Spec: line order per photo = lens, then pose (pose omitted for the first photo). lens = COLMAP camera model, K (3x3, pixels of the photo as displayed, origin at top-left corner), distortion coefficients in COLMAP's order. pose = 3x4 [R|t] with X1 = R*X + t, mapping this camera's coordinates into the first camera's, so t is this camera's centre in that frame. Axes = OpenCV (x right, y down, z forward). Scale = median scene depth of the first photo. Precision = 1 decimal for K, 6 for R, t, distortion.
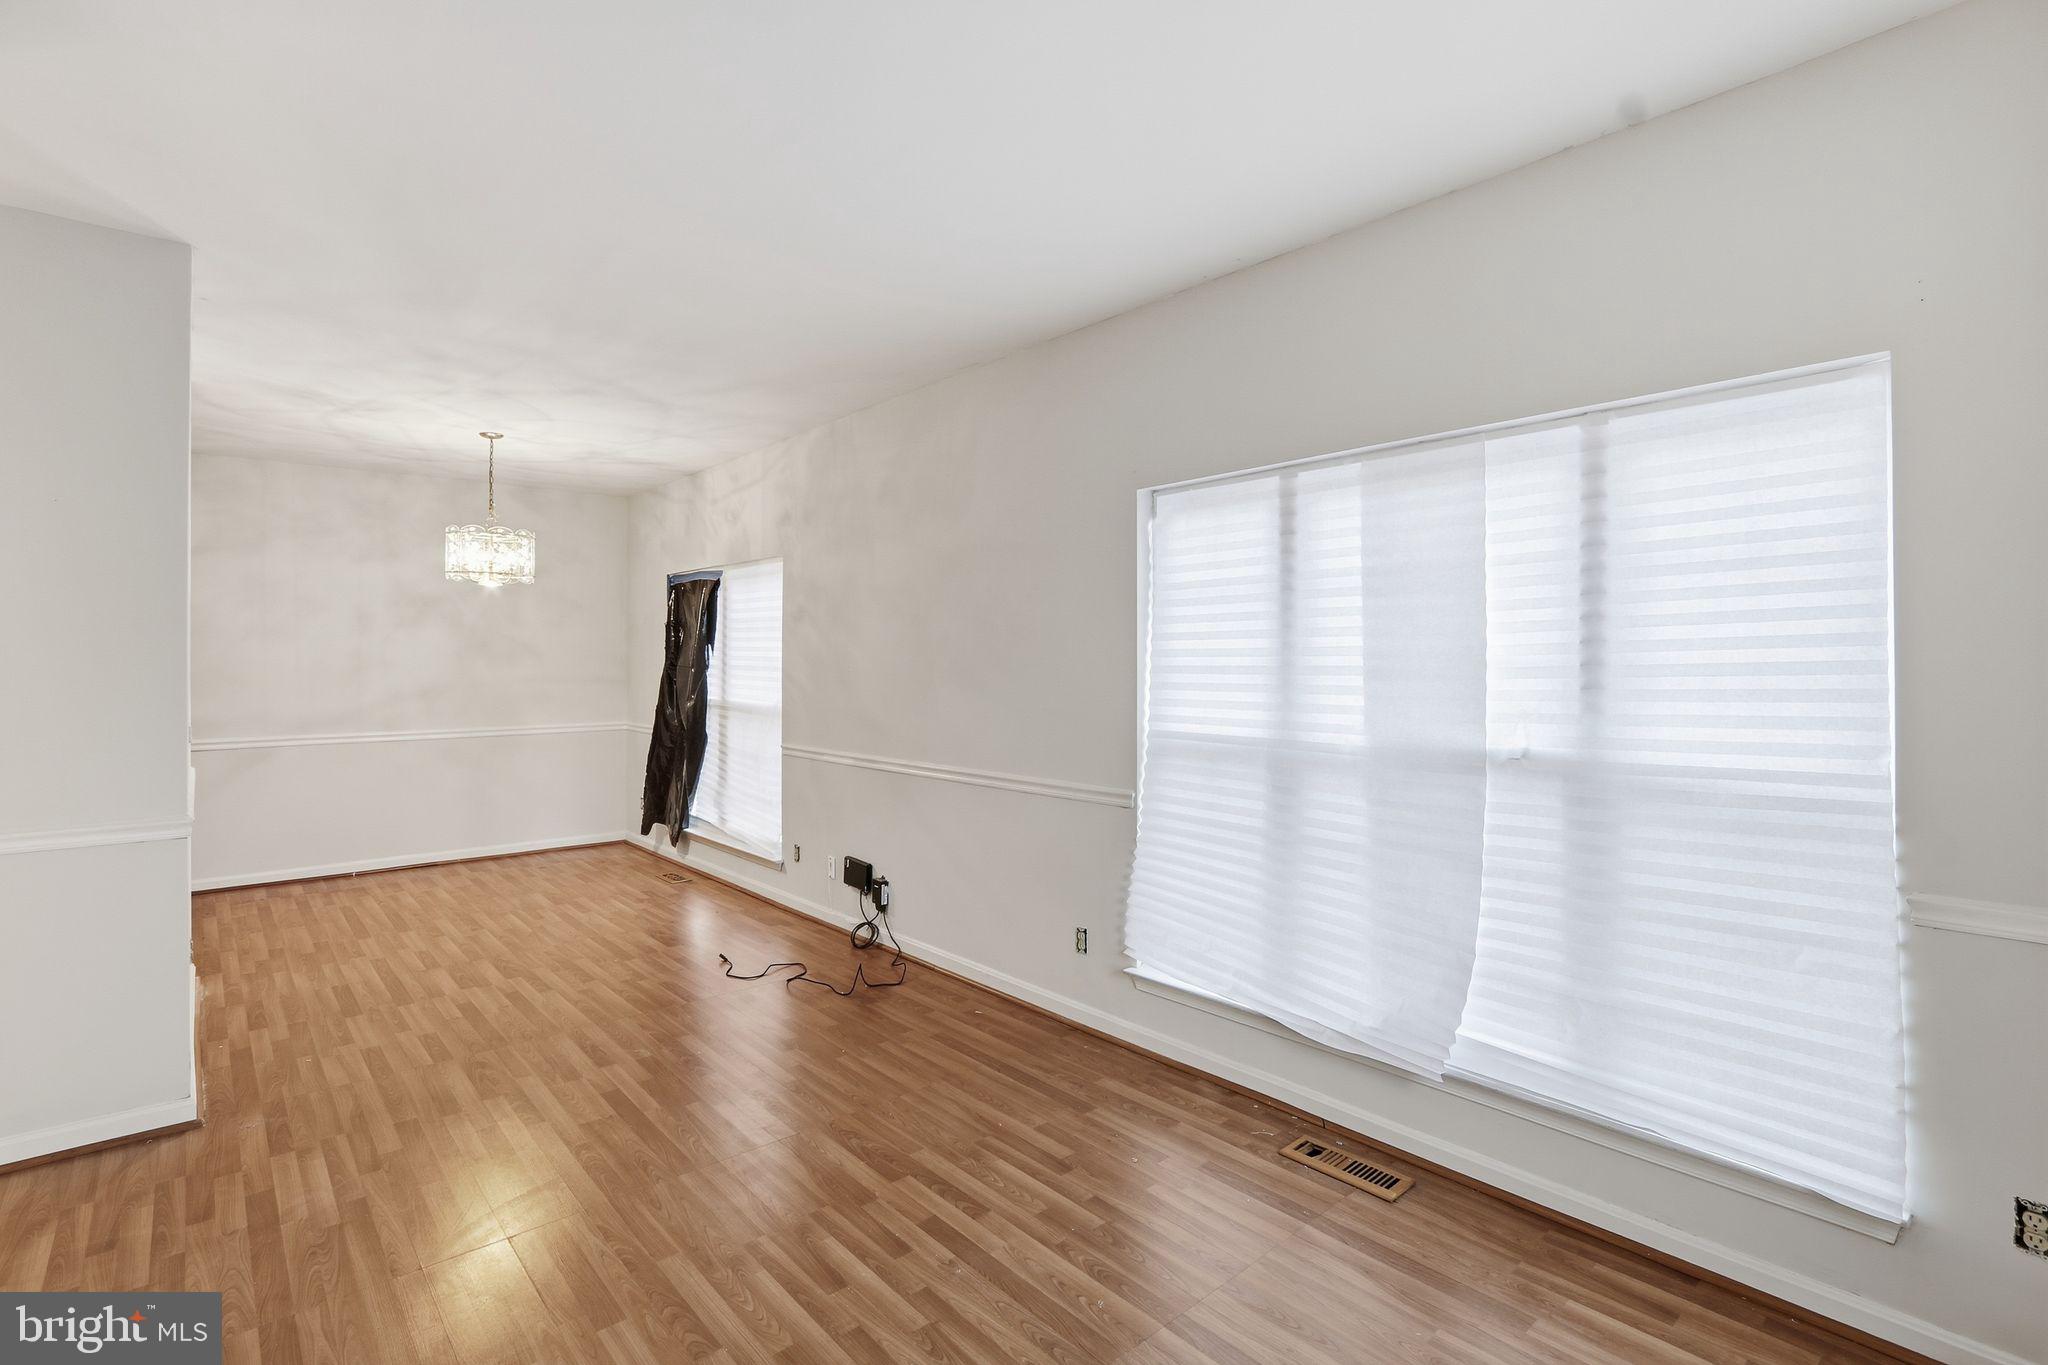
lens RADIAL K [[902.9, 0, 958.8], [0, 902.9, 650.7], [0, 0, 1]] dist [-0.027064, 0.000553]
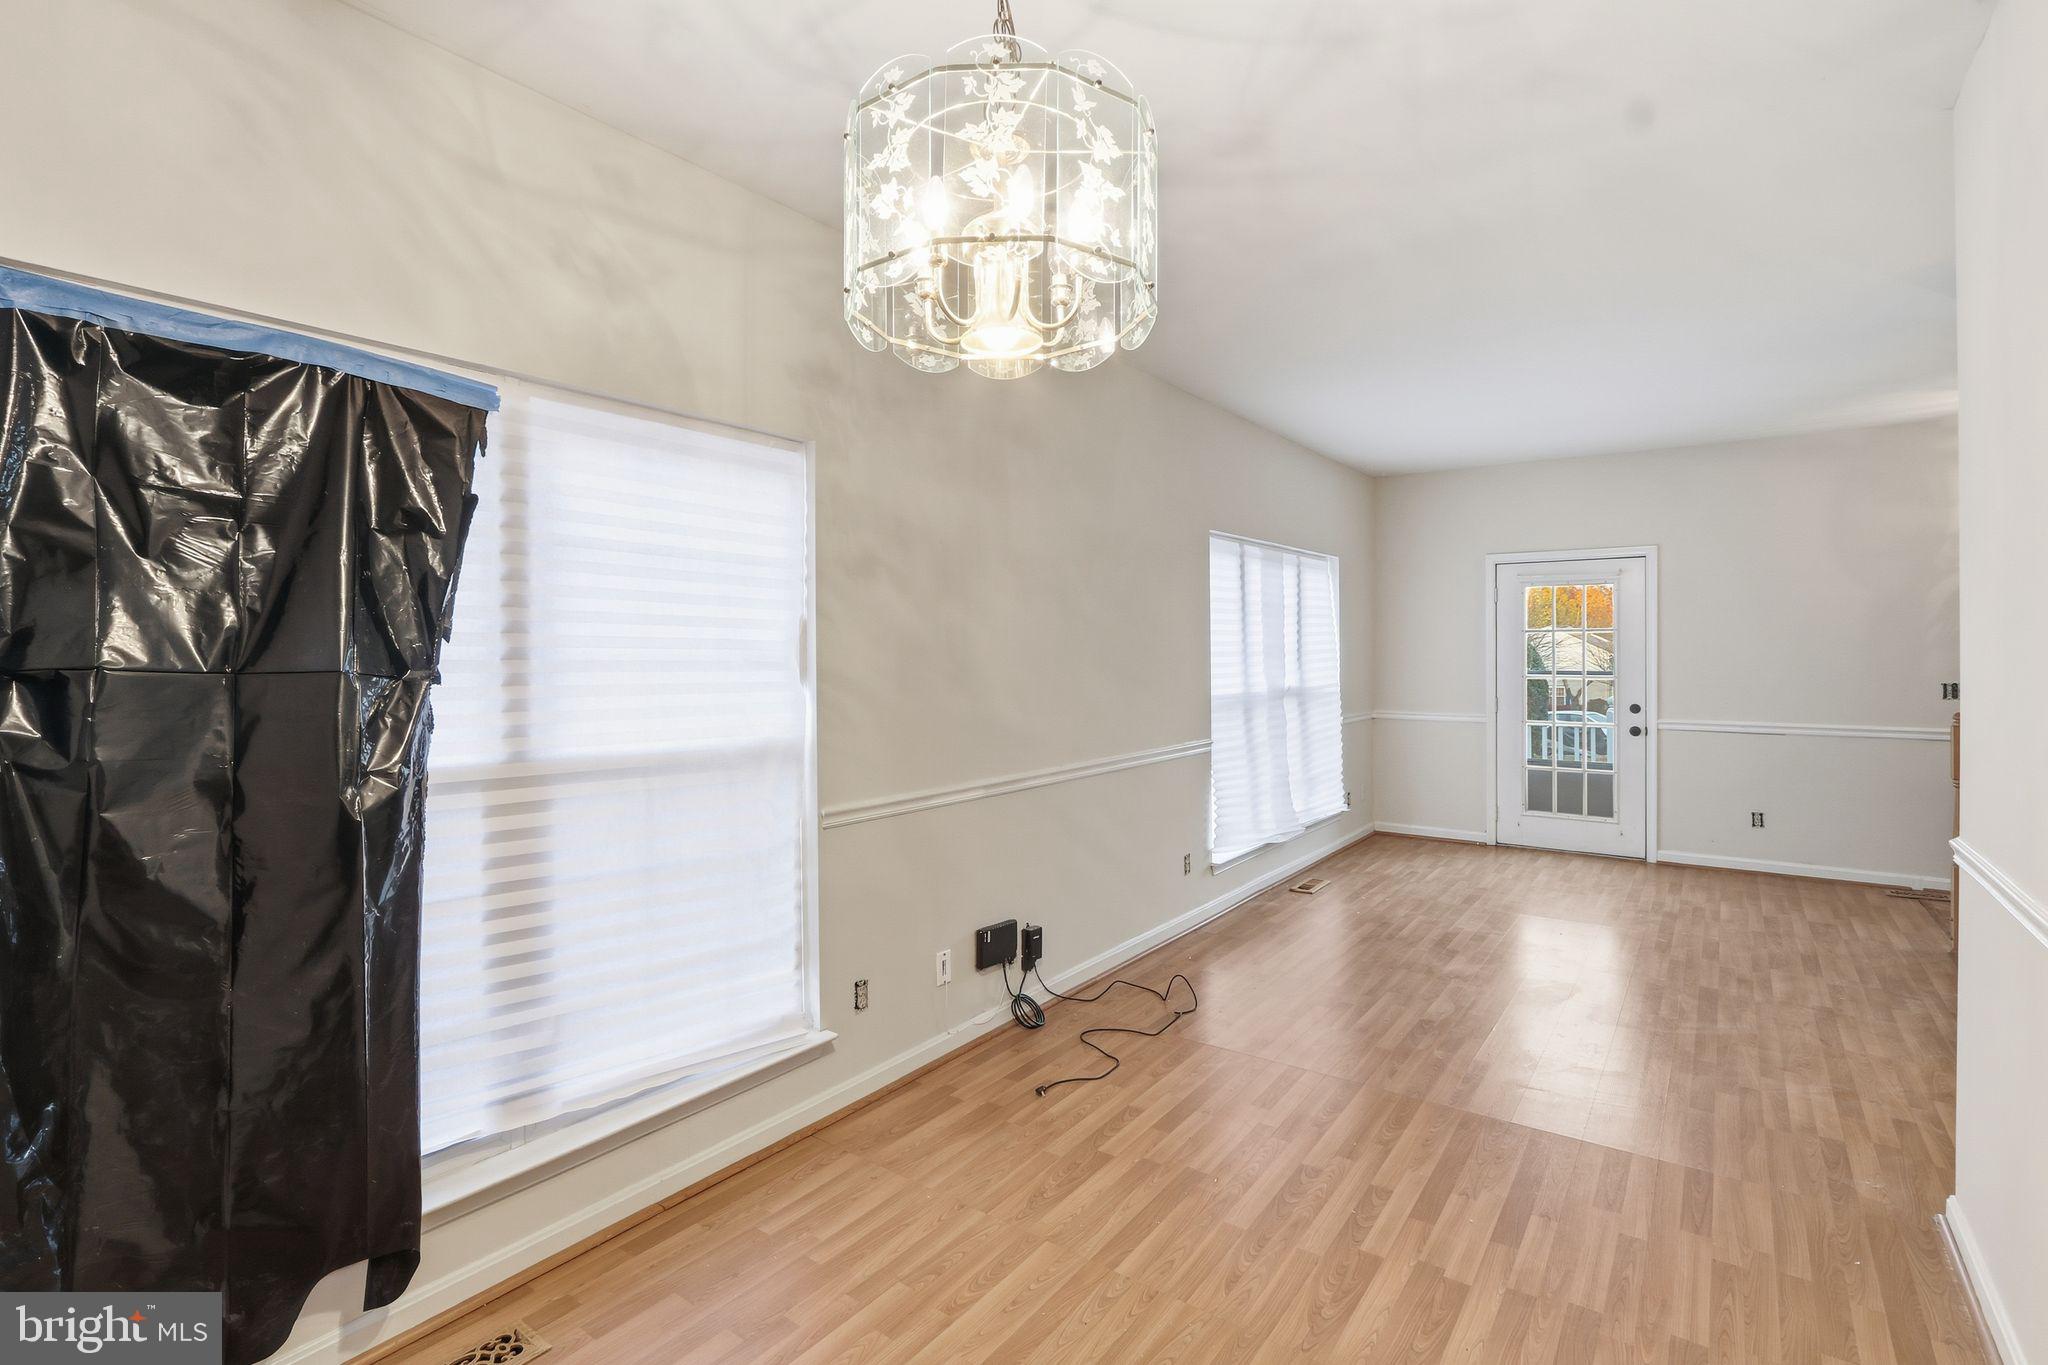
lens RADIAL K [[971.3, 0, 1019.9], [0, 971.3, 642.8], [0, 0, 1]] dist [-0.013512, 0.000434]
pose [[-0.230199, 0.006667, 0.973121, -1.200281], [-0.010310, 0.999904, -0.009289, 0.018732], [-0.973089, -0.012171, -0.230108, 1.597564]]
